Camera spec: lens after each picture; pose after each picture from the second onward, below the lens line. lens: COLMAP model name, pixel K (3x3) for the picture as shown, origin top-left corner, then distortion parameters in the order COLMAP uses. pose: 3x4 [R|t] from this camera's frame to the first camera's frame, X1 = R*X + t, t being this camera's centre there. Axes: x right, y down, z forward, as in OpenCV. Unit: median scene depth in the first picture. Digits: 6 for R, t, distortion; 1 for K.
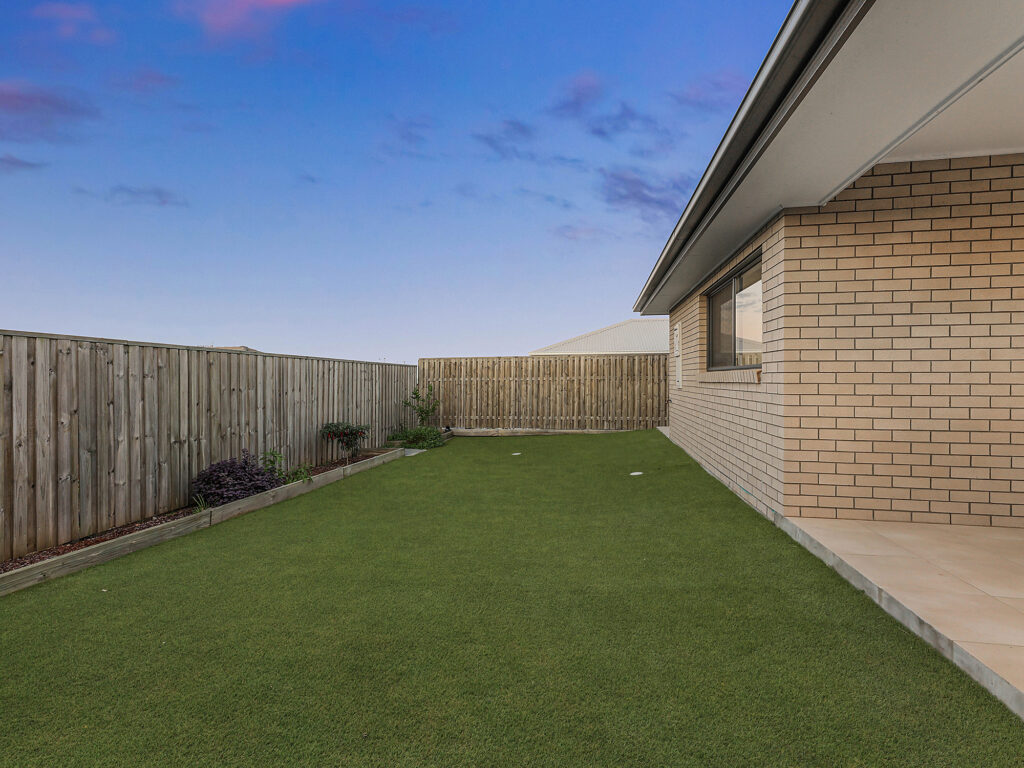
lens RADIAL K [[461.4, 0, 509.0], [0, 461.4, 379.4], [0, 0, 1]] dist [0.003606, -0.000141]
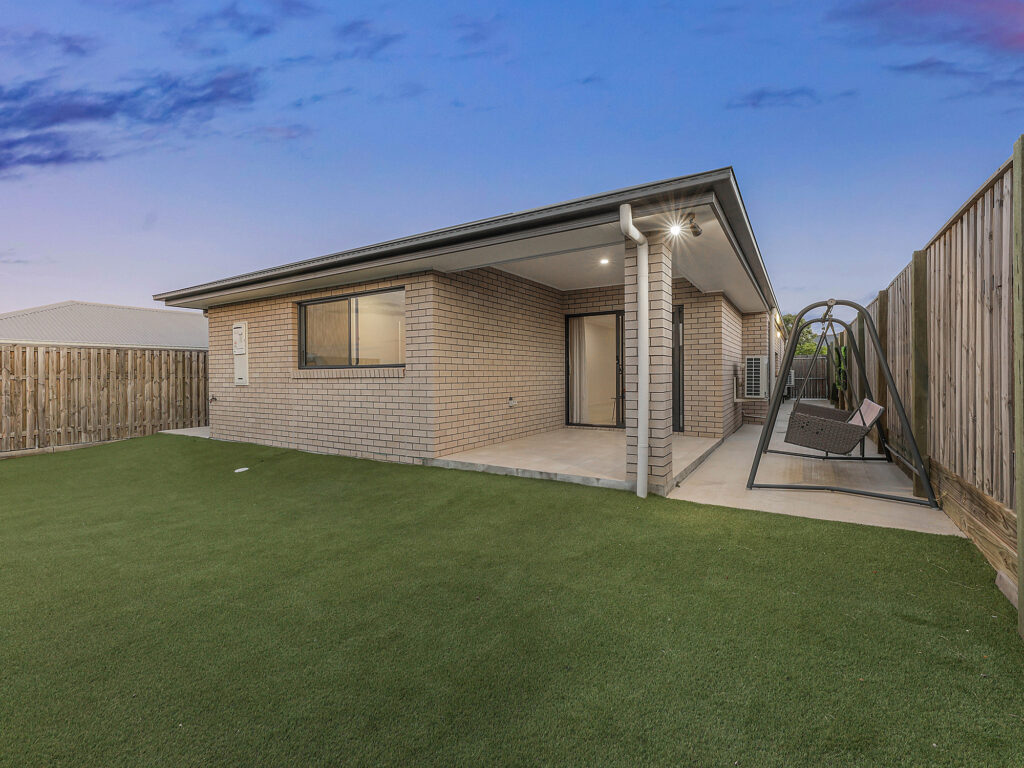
lens RADIAL K [[461.4, 0, 511.5], [0, 461.4, 380.0], [0, 0, 1]] dist [0.003606, -0.000141]
pose [[0.356171, -0.011817, 0.934346, -0.264114], [0.009316, 0.999915, 0.009095, 0.002523], [-0.934374, 0.005465, 0.356251, 0.051656]]
